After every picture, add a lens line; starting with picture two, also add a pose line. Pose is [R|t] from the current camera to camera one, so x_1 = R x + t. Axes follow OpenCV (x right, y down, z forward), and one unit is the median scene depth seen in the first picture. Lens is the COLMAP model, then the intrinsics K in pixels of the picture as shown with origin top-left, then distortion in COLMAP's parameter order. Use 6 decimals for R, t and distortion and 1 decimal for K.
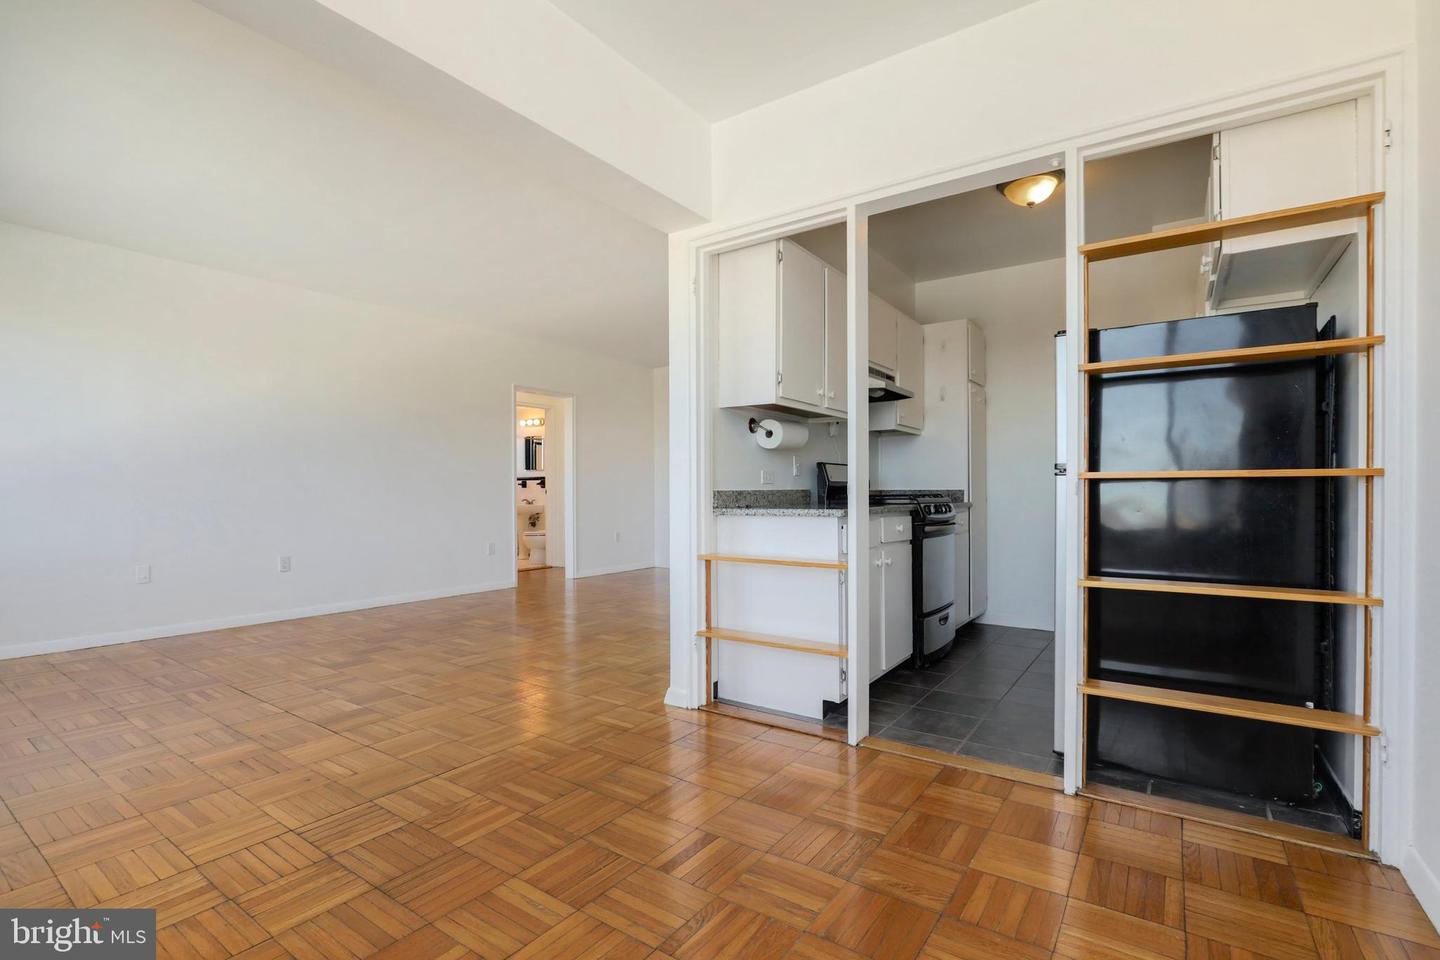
lens RADIAL K [[676.3, 0, 714.2], [0, 676.3, 490.8], [0, 0, 1]] dist [-0.024432, 0.000273]
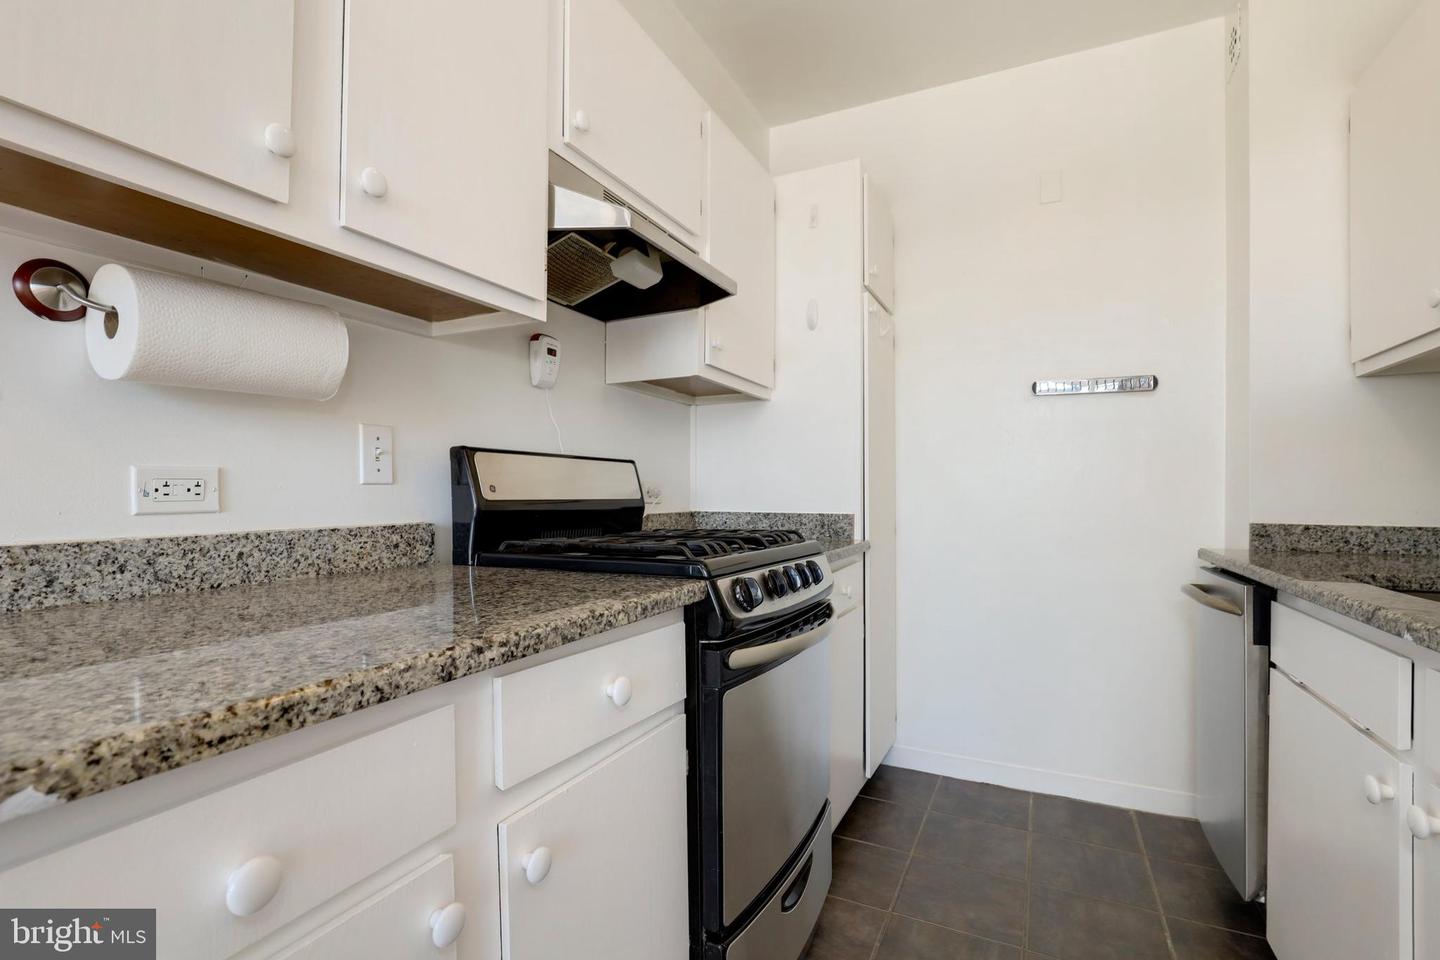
lens RADIAL K [[676.3, 0, 714.2], [0, 676.3, 490.8], [0, 0, 1]] dist [-0.024432, 0.000273]
pose [[0.989041, 0.003964, 0.147590, 0.228032], [-0.003486, 0.999988, -0.003501, -0.017419], [-0.147602, 0.002948, 0.989042, 0.610979]]
